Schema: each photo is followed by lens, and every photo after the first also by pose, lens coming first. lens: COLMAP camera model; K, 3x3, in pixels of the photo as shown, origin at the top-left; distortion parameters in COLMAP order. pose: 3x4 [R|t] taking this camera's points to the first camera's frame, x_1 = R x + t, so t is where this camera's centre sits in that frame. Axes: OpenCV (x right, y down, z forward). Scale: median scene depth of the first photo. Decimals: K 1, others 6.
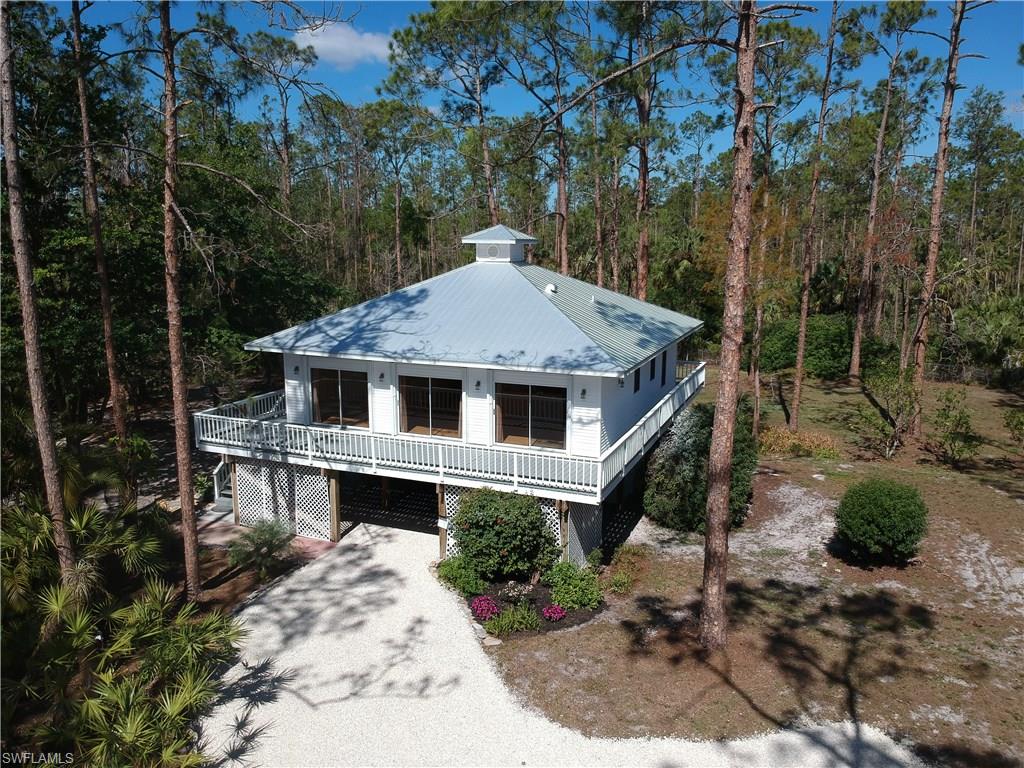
lens RADIAL K [[755.1, 0, 505.9], [0, 755.1, 381.7], [0, 0, 1]] dist [0.083376, -0.178274]
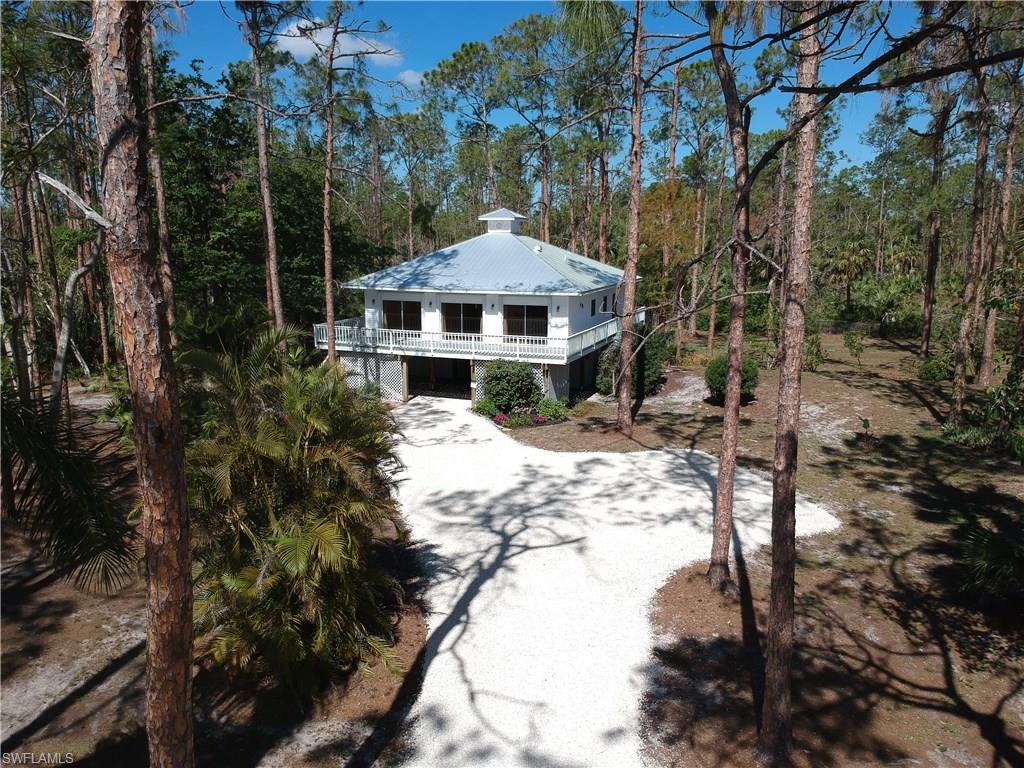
lens RADIAL K [[755.1, 0, 505.9], [0, 755.1, 381.7], [0, 0, 1]] dist [0.083376, -0.178274]
pose [[0.999797, -0.005240, 0.019458, -0.043246], [0.005242, 0.999986, -0.000049, 0.173611], [-0.019457, 0.000151, 0.999811, -0.639674]]
